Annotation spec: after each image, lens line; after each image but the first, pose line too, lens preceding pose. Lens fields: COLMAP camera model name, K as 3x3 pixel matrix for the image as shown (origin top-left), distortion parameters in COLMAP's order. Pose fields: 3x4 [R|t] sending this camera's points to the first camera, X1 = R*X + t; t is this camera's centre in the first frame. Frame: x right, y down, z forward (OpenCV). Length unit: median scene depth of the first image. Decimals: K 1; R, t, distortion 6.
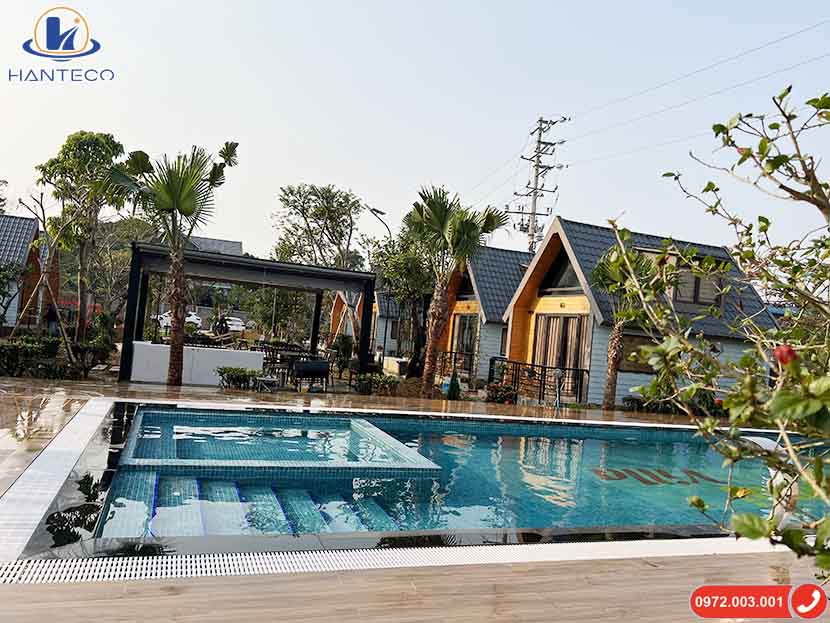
lens RADIAL K [[622.0, 0, 419.4], [0, 622.0, 314.0], [0, 0, 1]] dist [0.093450, -0.142863]
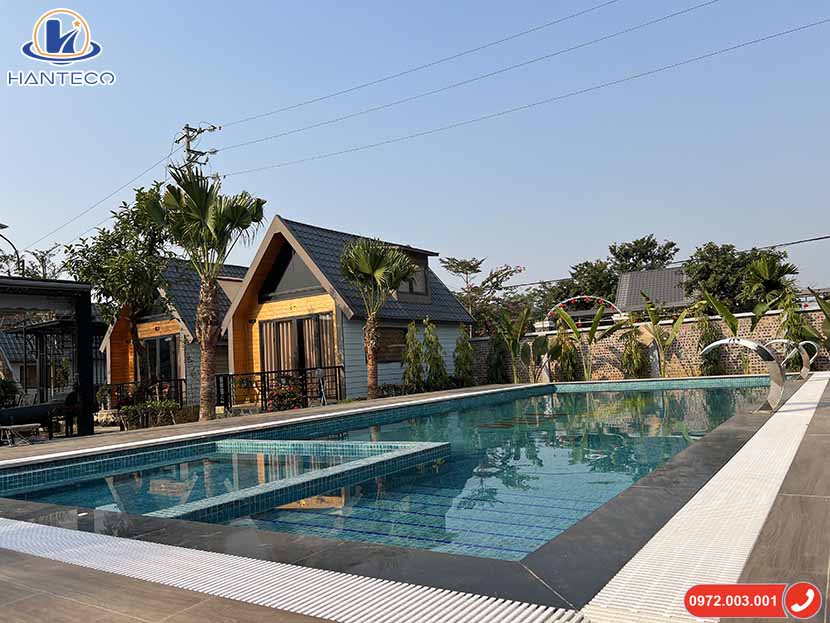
lens RADIAL K [[622.0, 0, 419.4], [0, 622.0, 314.0], [0, 0, 1]] dist [0.093450, -0.142863]
pose [[0.805752, -0.097894, 0.584107, -0.166939], [0.125590, 0.992058, -0.006981, 0.024896], [-0.578784, 0.078983, 0.811647, 0.107533]]
